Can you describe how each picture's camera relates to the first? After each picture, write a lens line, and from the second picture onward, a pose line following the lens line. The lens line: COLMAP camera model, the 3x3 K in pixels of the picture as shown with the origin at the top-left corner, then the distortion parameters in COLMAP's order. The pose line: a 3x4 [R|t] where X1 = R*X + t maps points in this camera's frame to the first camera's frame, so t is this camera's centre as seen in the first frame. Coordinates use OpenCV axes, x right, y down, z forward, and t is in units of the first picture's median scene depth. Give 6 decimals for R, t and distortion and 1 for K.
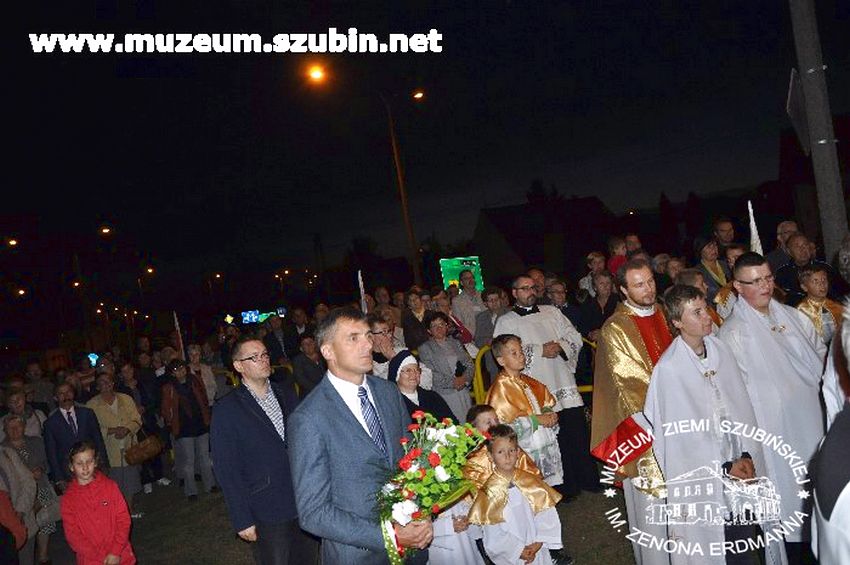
lens RADIAL K [[678.6, 0, 422.0], [0, 678.6, 286.3], [0, 0, 1]] dist [-0.140499, 0.145107]
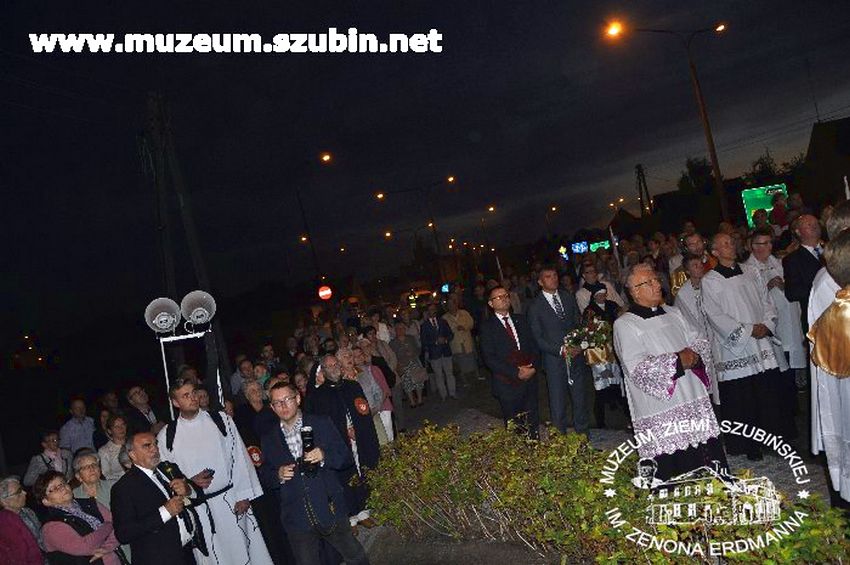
lens RADIAL K [[678.6, 0, 422.0], [0, 678.6, 286.3], [0, 0, 1]] dist [-0.140499, 0.145107]
pose [[0.877571, -0.012052, -0.479295, 0.307843], [0.063802, 0.993728, 0.091833, -0.068013], [0.475182, -0.111170, 0.872836, -0.588911]]
